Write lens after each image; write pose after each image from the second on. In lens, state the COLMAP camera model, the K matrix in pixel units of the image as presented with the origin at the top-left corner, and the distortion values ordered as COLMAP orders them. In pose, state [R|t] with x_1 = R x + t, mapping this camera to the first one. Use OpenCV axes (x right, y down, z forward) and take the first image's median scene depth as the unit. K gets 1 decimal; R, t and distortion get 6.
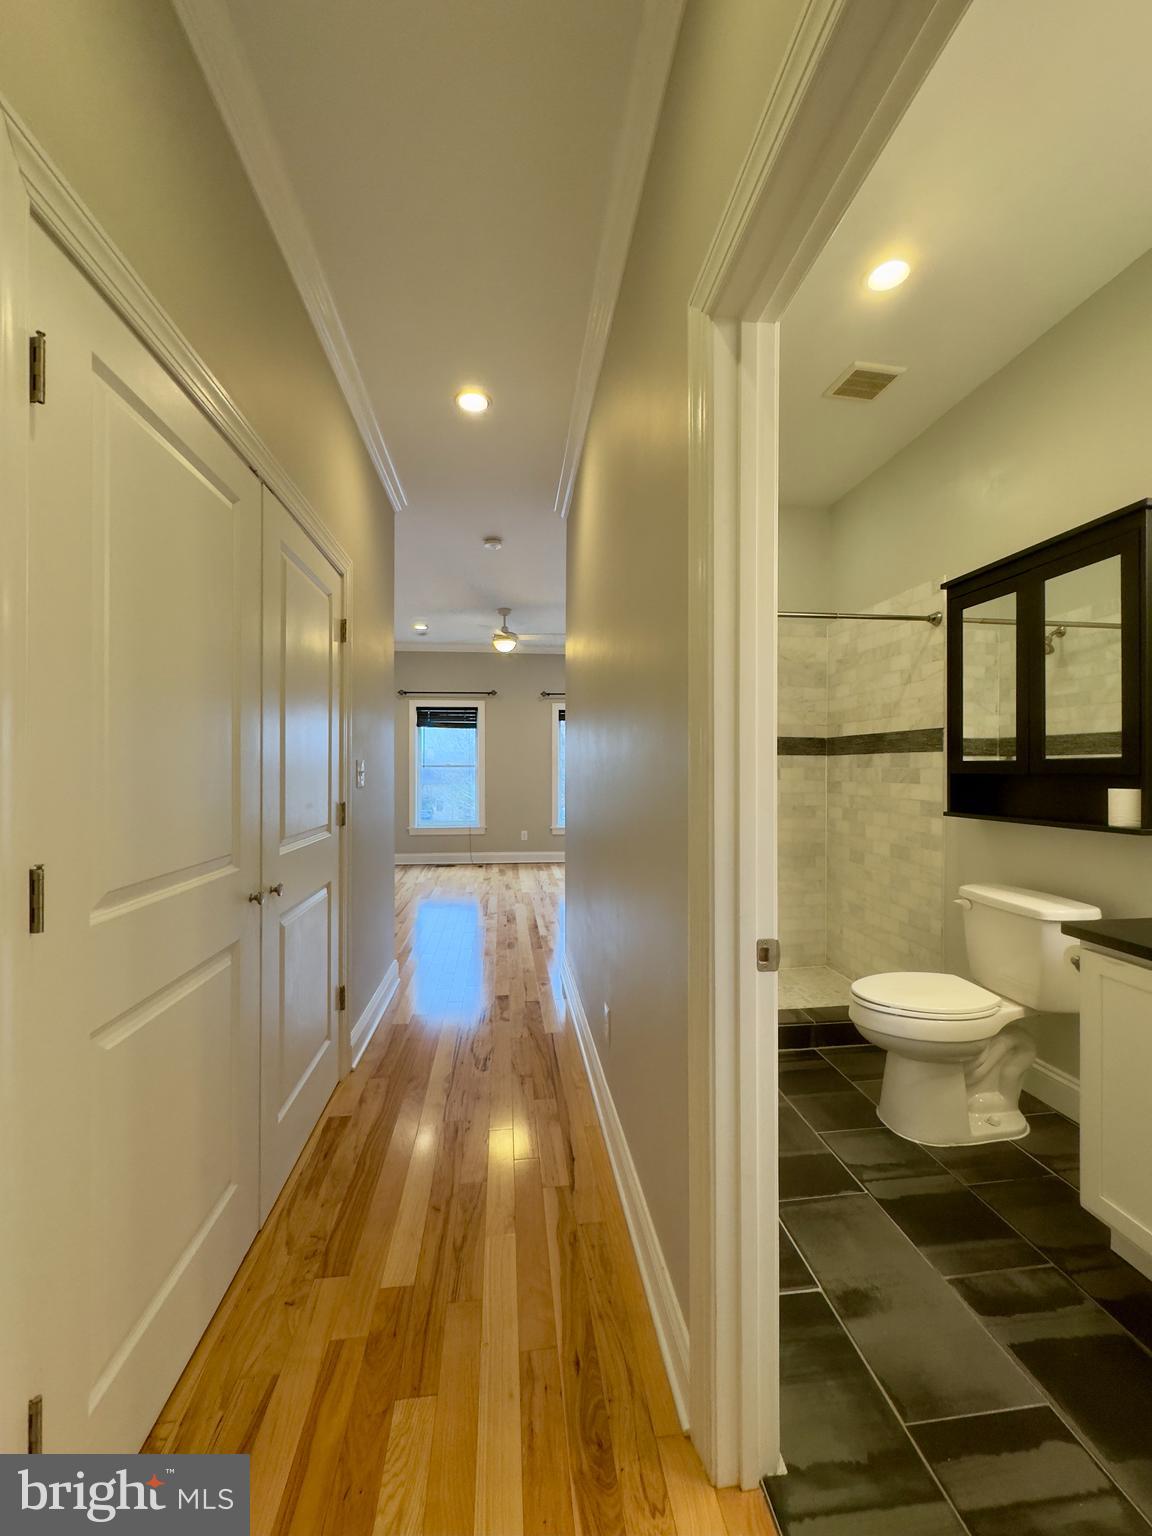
lens RADIAL K [[610.9, 0, 576.0], [0, 610.9, 768.0], [0, 0, 1]] dist [-0.001430, -0.000147]
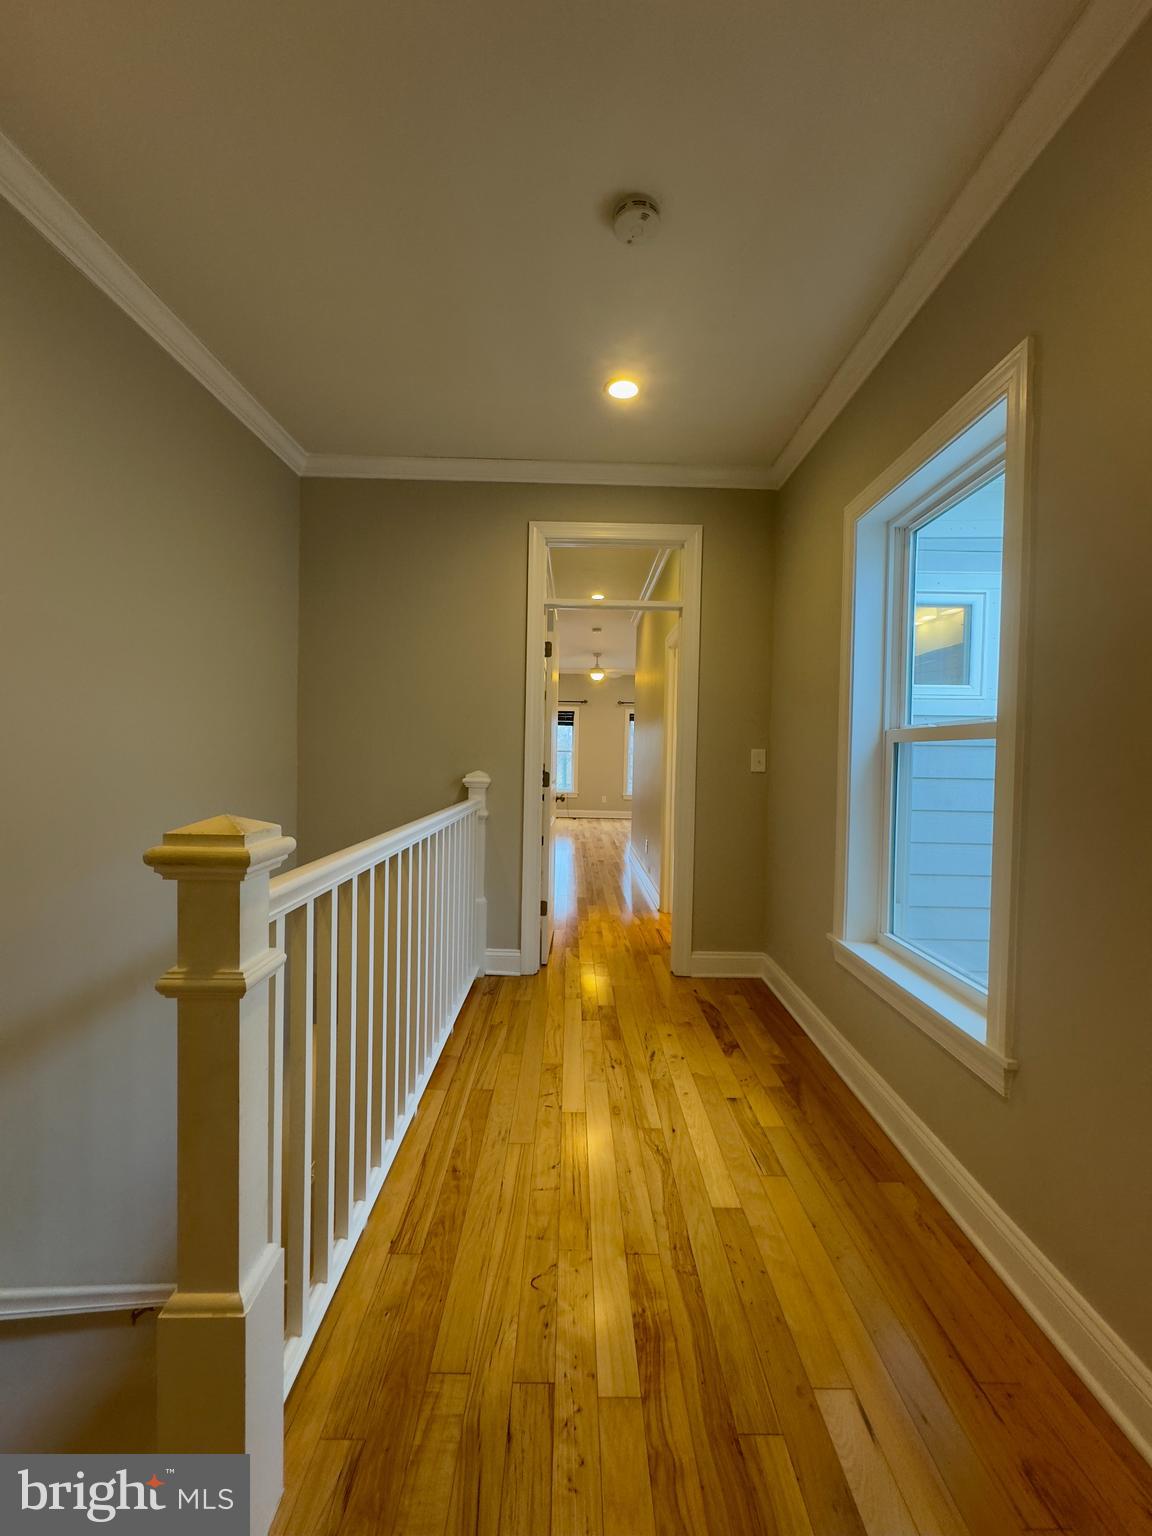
lens RADIAL K [[622.5, 0, 576.0], [0, 622.5, 768.0], [0, 0, 1]] dist [0.002684, 0.000217]
pose [[0.993615, 0.021378, -0.110778, 0.011667], [-0.019758, 0.999681, 0.015703, 0.013304], [0.111078, -0.013414, 0.993721, -0.489126]]
